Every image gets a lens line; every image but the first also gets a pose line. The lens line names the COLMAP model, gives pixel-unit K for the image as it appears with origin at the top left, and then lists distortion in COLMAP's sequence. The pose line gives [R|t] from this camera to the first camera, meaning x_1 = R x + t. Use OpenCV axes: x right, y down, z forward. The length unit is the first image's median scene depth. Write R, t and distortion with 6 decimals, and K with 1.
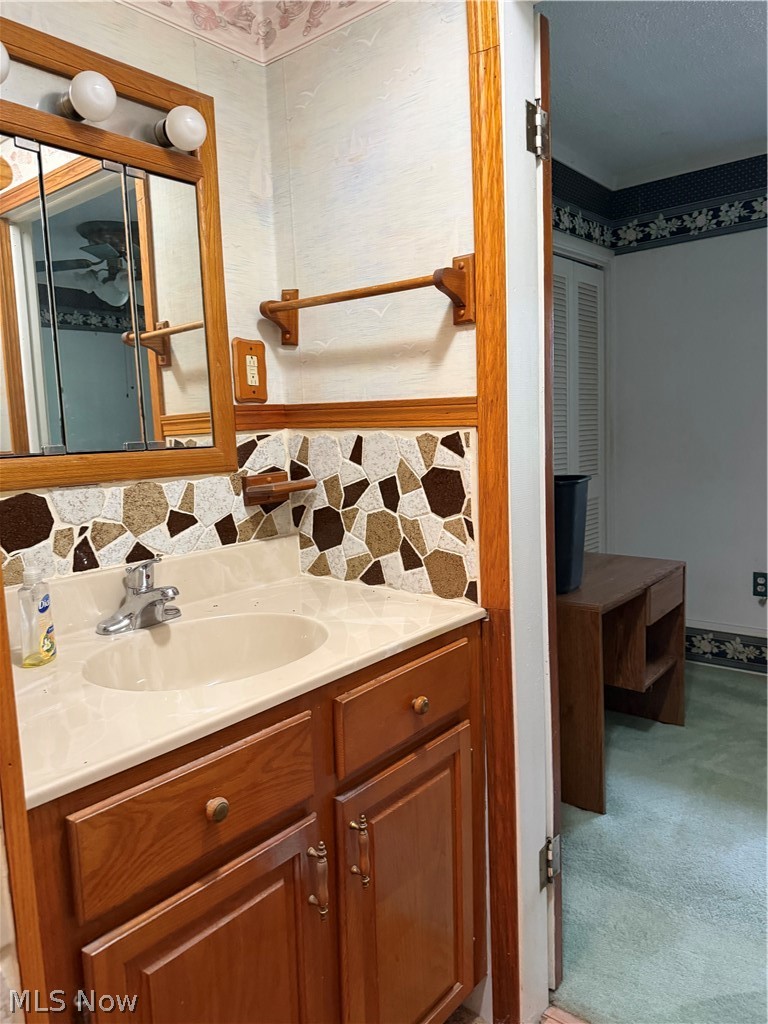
lens RADIAL K [[721.5, 0, 378.3], [0, 721.5, 514.1], [0, 0, 1]] dist [0.033448, -0.041816]
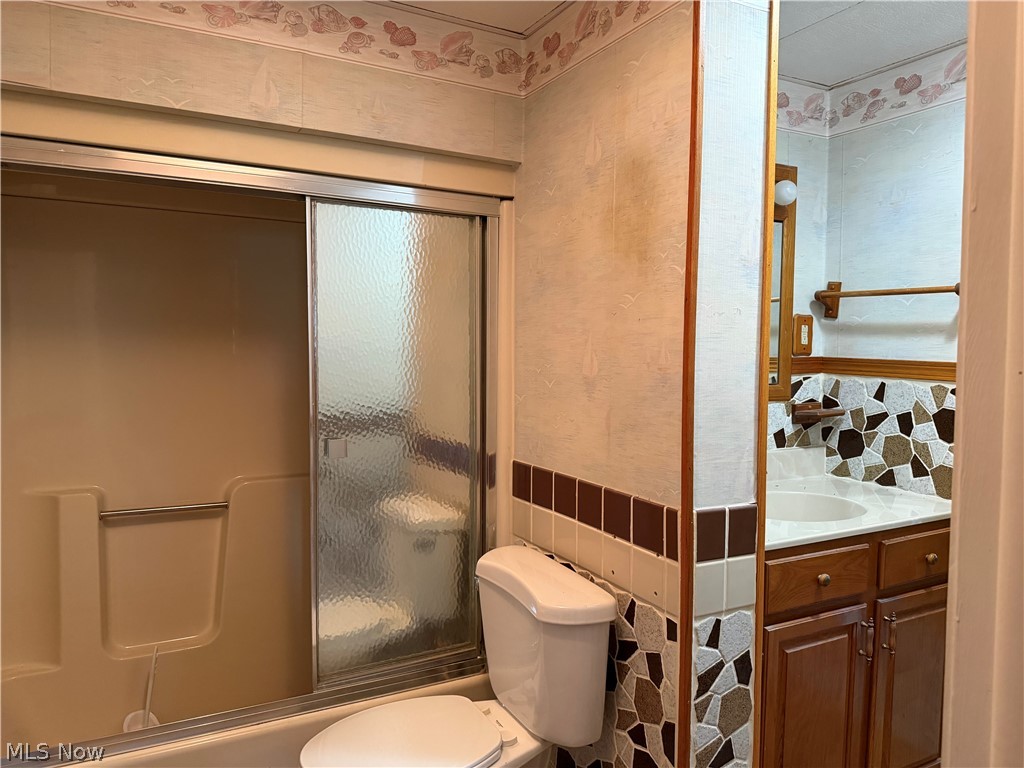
lens RADIAL K [[721.5, 0, 515.2], [0, 721.5, 385.3], [0, 0, 1]] dist [0.033448, -0.041816]
pose [[0.923258, 0.062604, -0.379045, -0.155106], [-0.085875, 0.995299, -0.044785, 0.027074], [0.374460, 0.073898, 0.924294, -0.633952]]
